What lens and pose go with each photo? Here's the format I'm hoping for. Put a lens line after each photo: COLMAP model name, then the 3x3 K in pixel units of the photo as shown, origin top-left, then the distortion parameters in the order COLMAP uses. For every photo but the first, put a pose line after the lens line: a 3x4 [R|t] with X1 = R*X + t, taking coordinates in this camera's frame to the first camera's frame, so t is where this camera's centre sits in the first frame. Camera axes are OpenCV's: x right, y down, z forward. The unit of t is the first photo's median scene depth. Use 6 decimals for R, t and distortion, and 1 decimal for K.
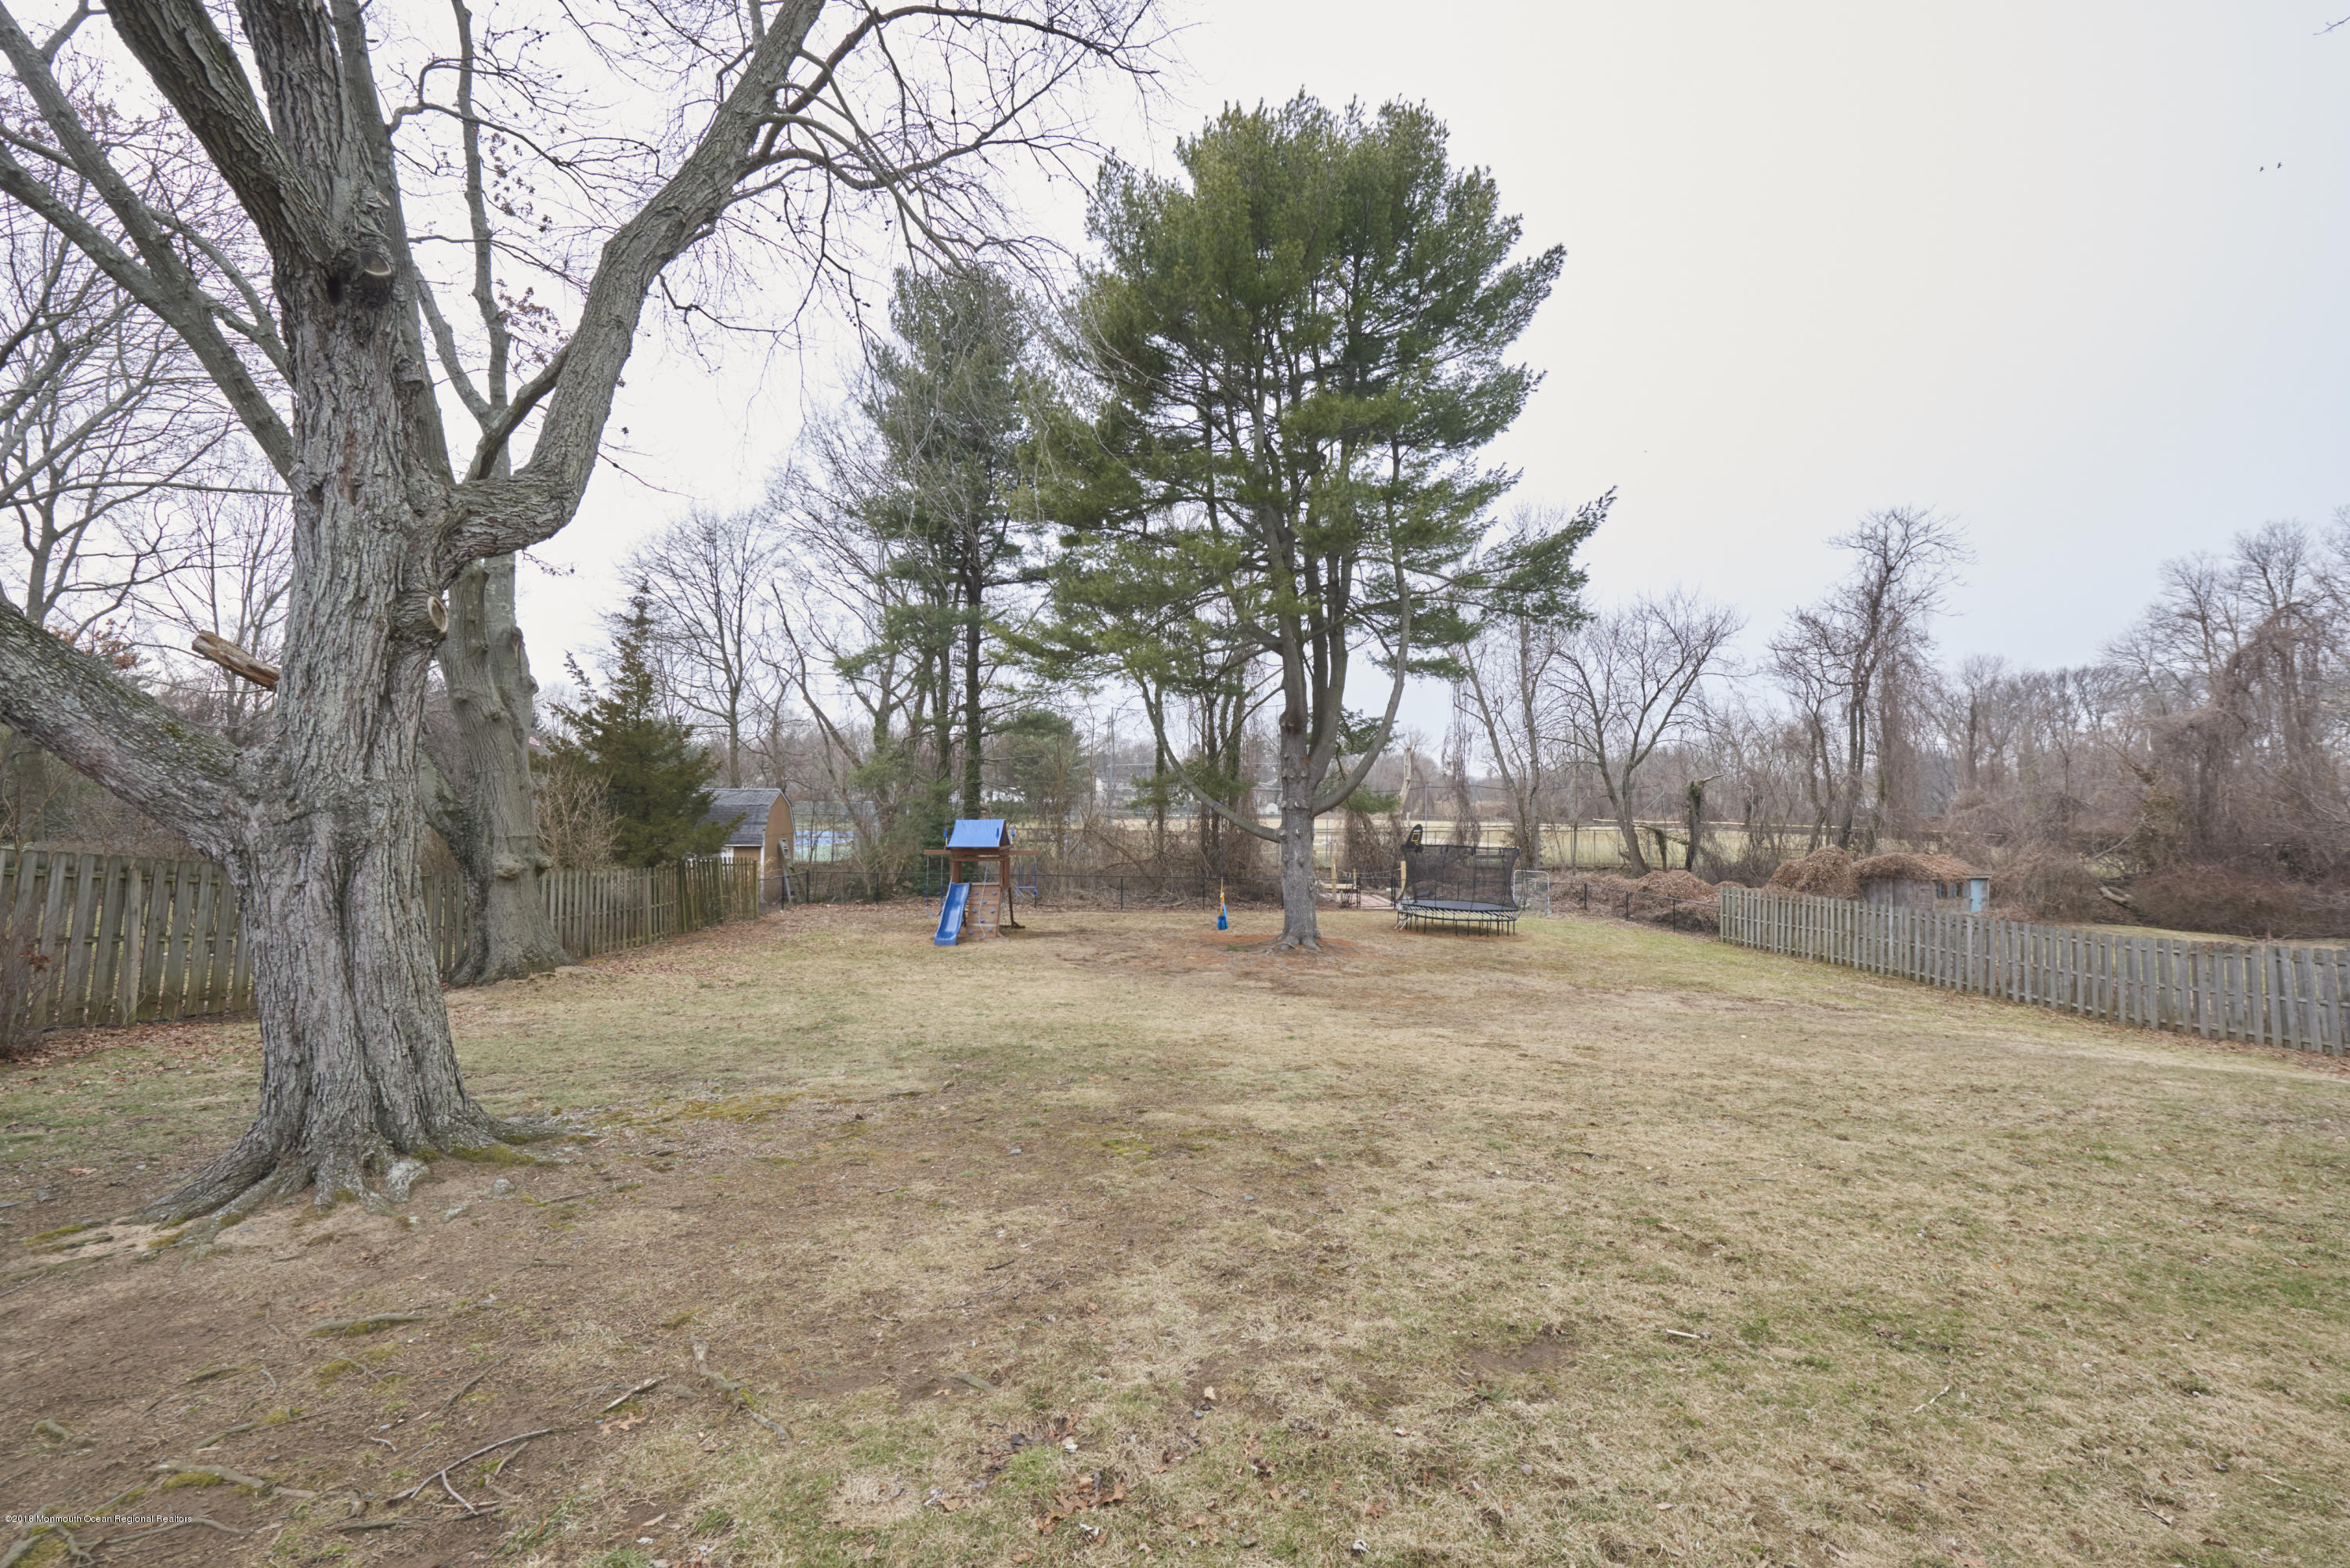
lens RADIAL K [[931.9, 0, 1177.4], [0, 931.9, 795.2], [0, 0, 1]] dist [-0.001890, 0.000209]
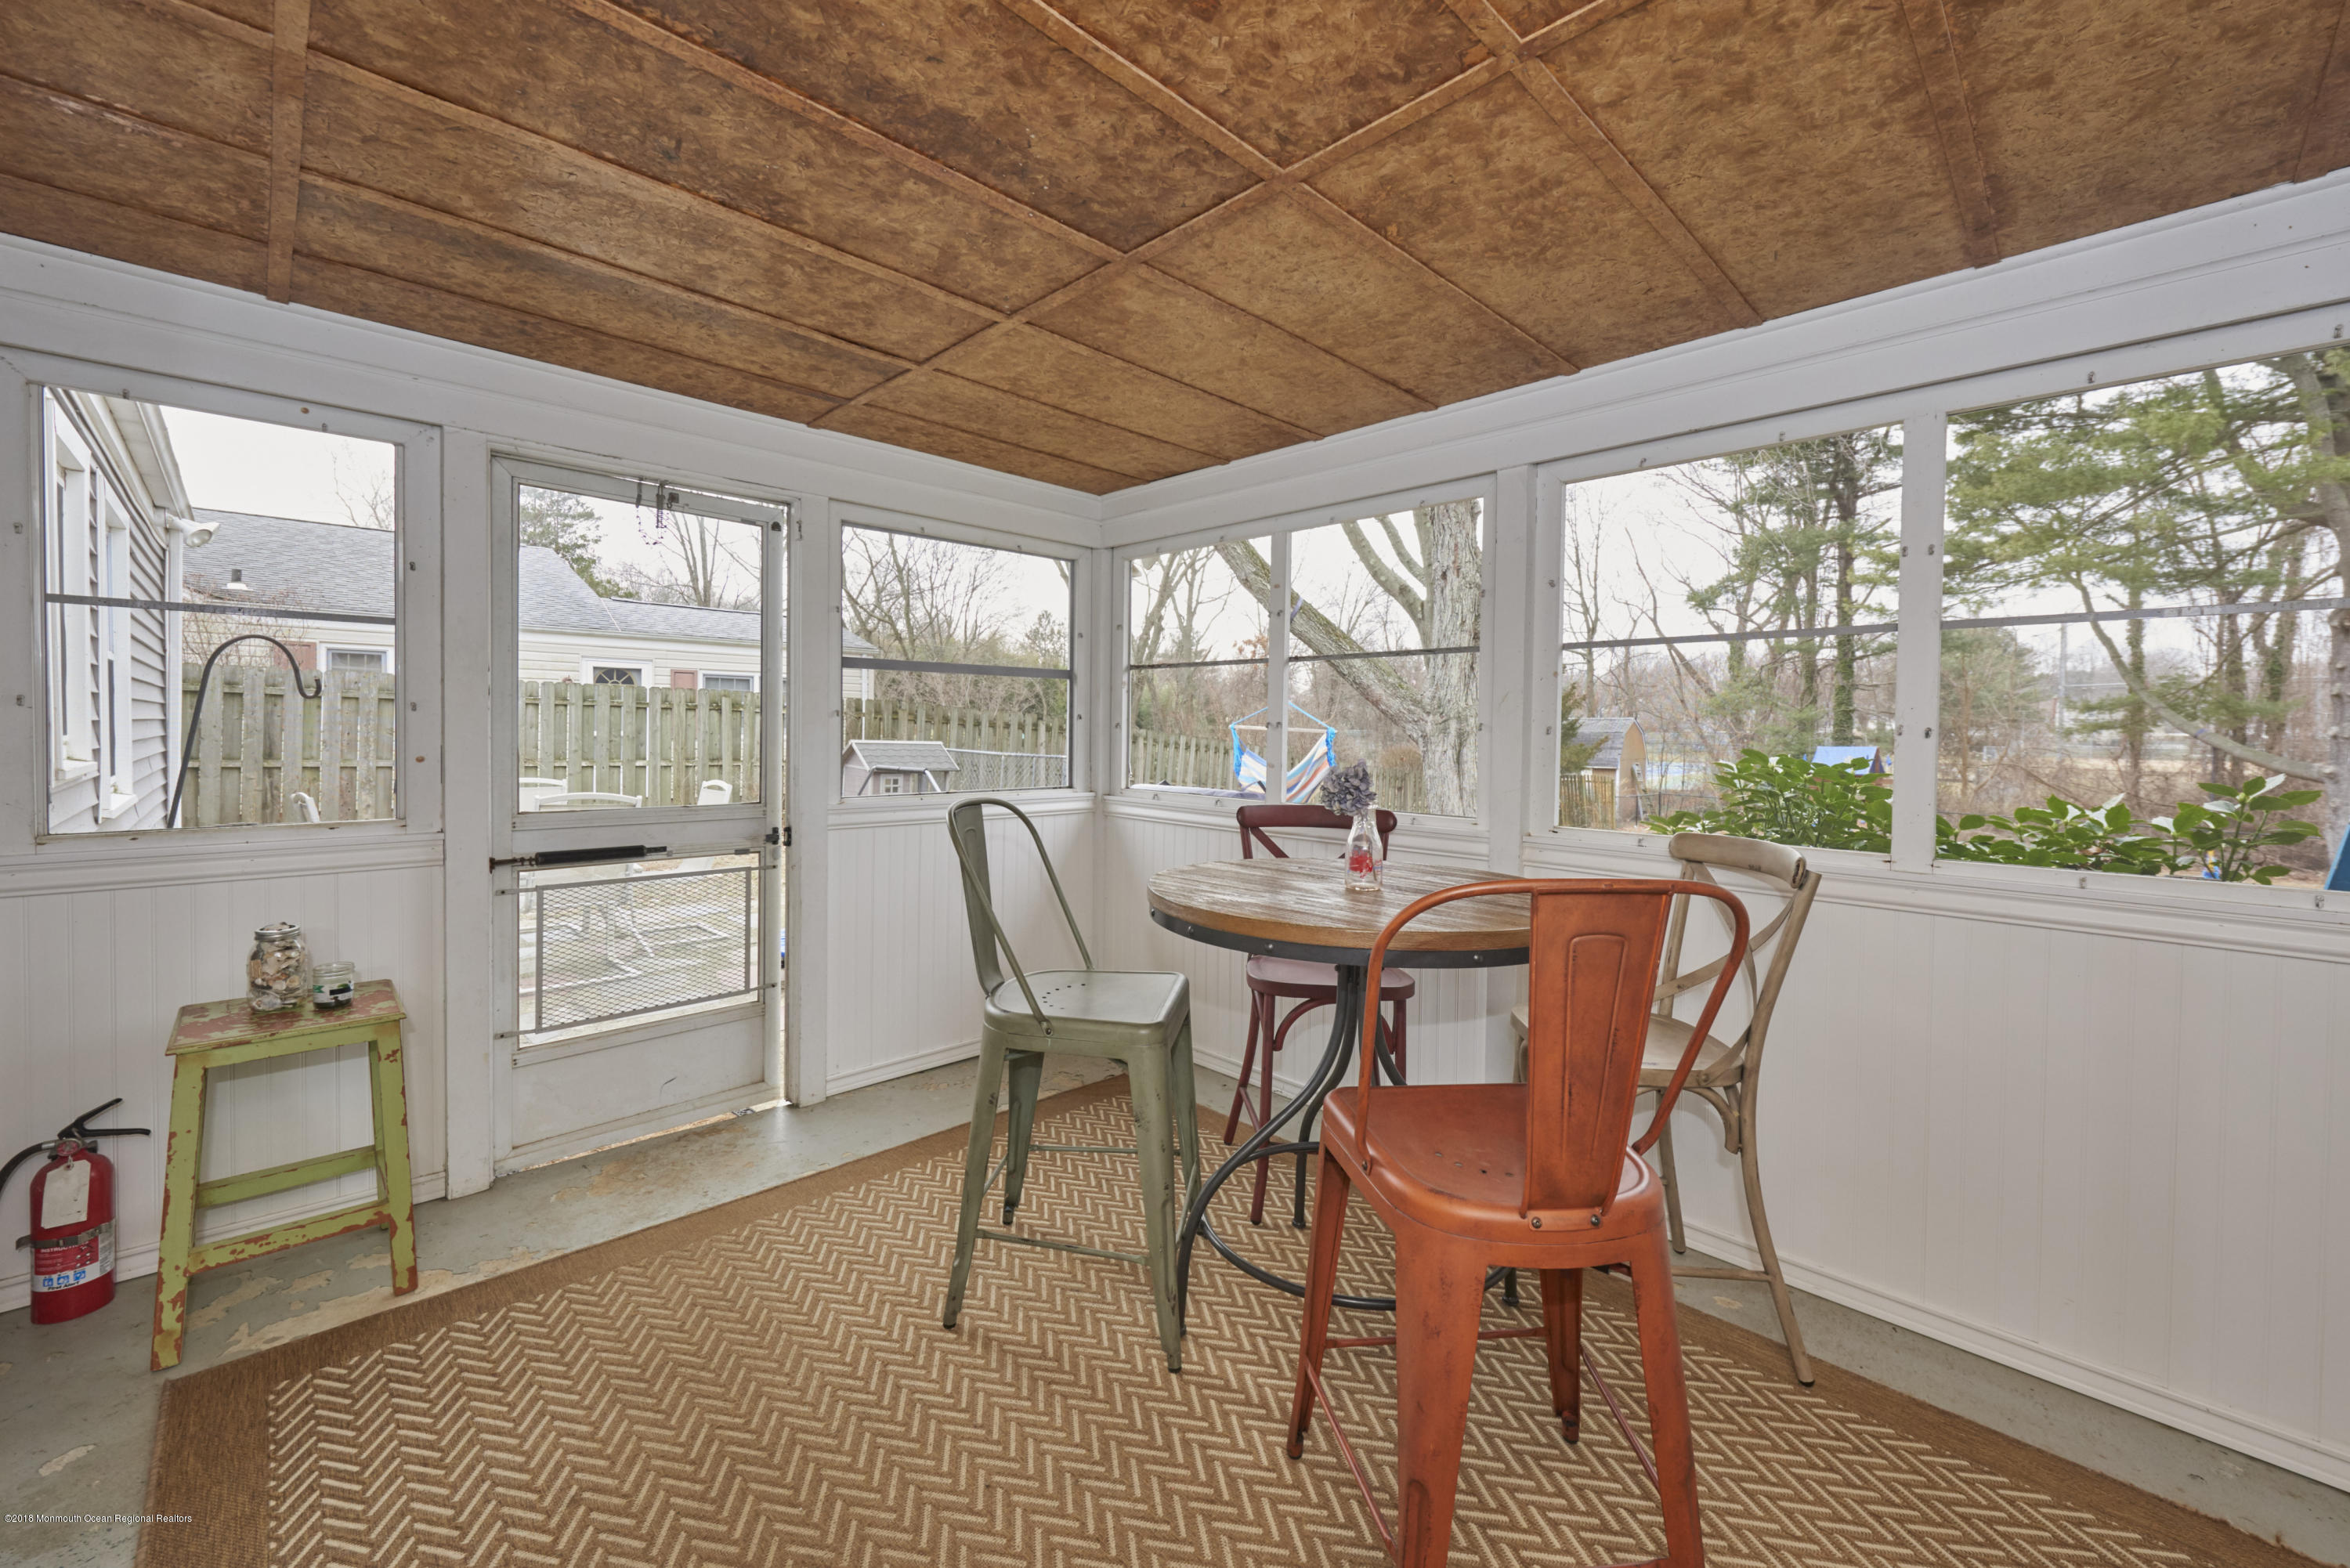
lens RADIAL K [[926.0, 0, 1190.6], [0, 926.0, 741.9], [0, 0, 1]] dist [-0.000612, -0.000069]
pose [[0.665883, 0.012857, -0.745945, 0.035969], [-0.001128, 0.999868, 0.016226, 0.004024], [0.746055, -0.009963, 0.665810, -0.104057]]
